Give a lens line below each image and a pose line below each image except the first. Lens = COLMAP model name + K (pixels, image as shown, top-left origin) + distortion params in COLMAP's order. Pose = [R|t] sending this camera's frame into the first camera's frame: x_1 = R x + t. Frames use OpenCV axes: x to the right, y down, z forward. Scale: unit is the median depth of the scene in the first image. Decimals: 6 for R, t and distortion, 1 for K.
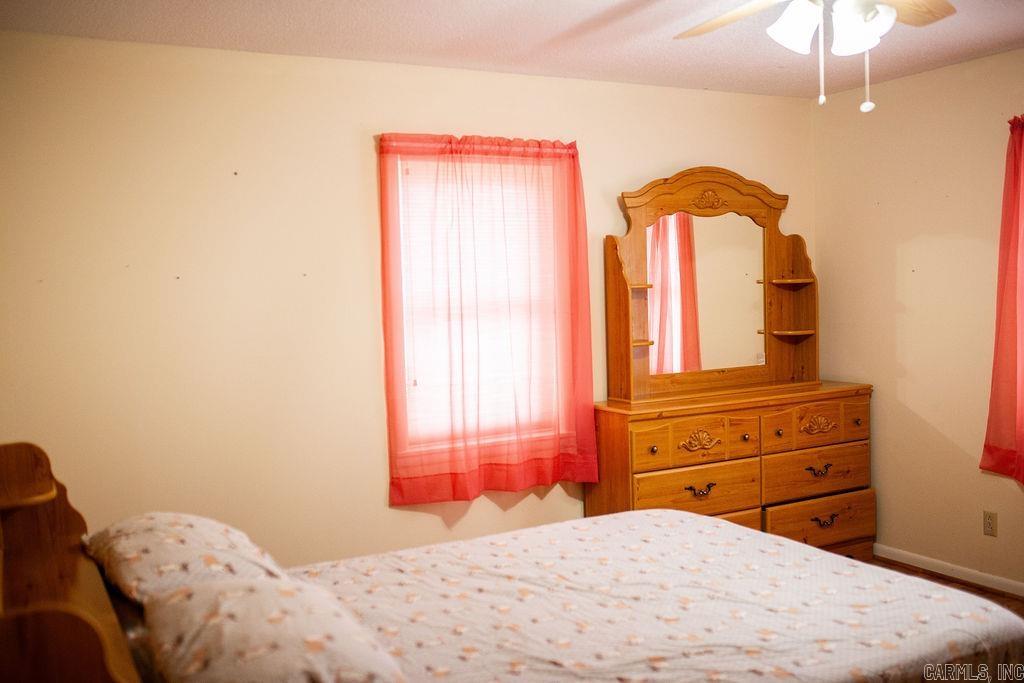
lens RADIAL K [[966.5, 0, 510.0], [0, 966.5, 342.9], [0, 0, 1]] dist [-0.022757, 0.000000]
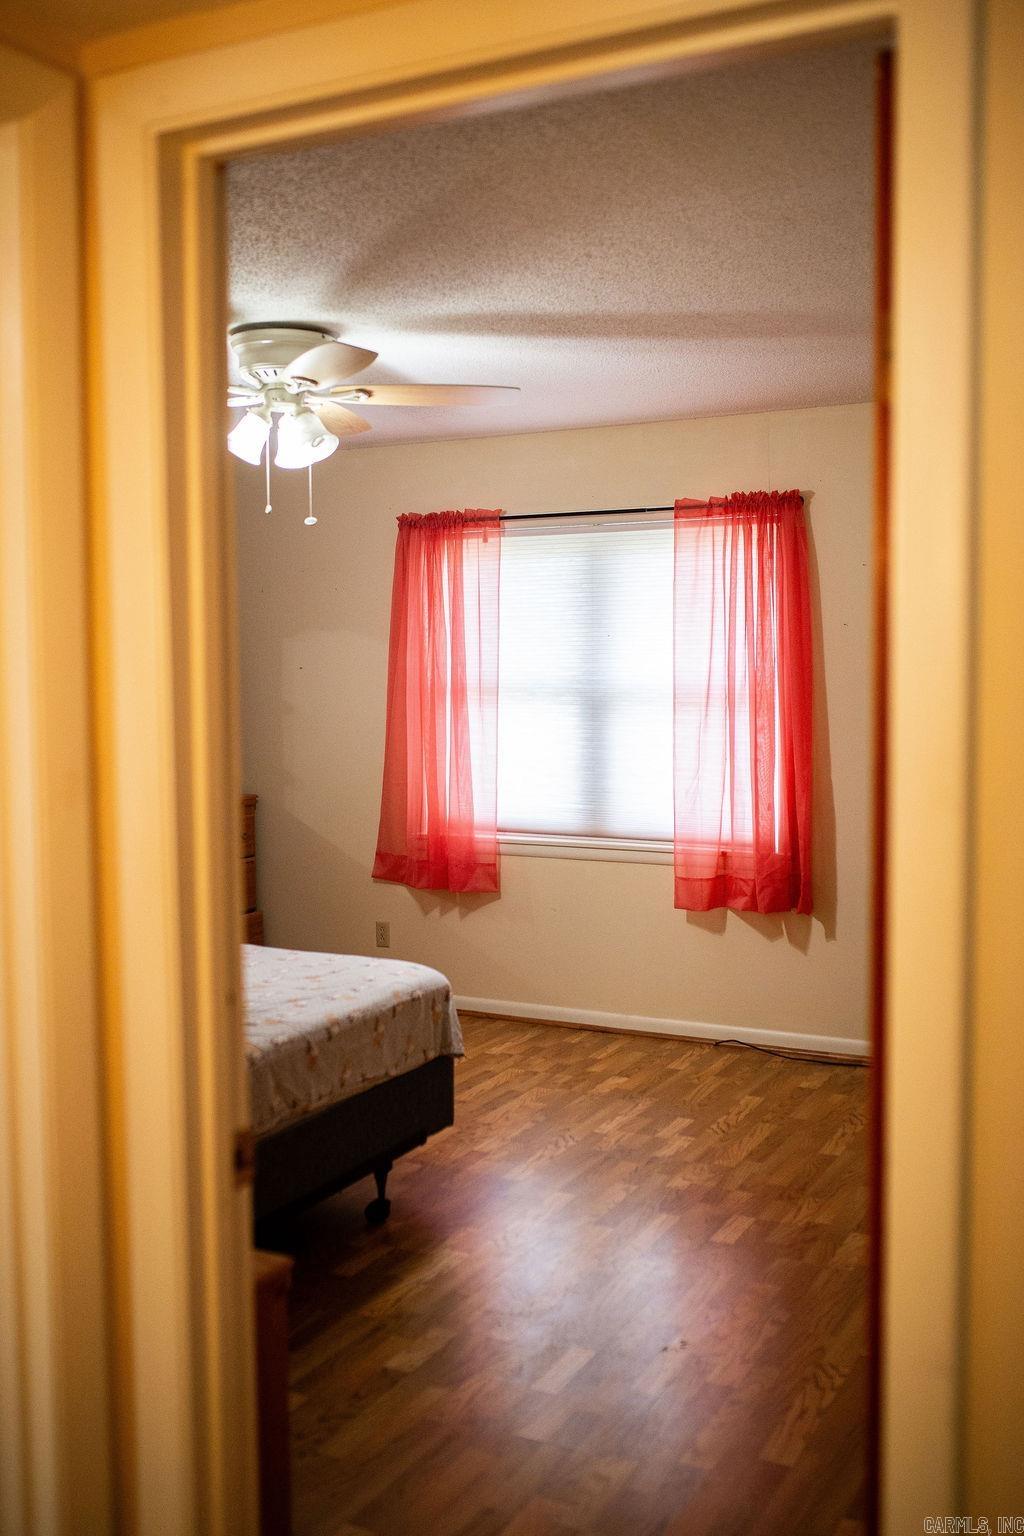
lens RADIAL K [[1449.8, 0, 513.1], [0, 1449.8, 767.3], [0, 0, 1]] dist [-0.022757, 0.000000]
pose [[0.826941, -0.012661, 0.562146, -0.361930], [0.010979, 0.999919, 0.006370, 0.024388], [-0.562182, 0.000904, 0.827013, -0.480489]]
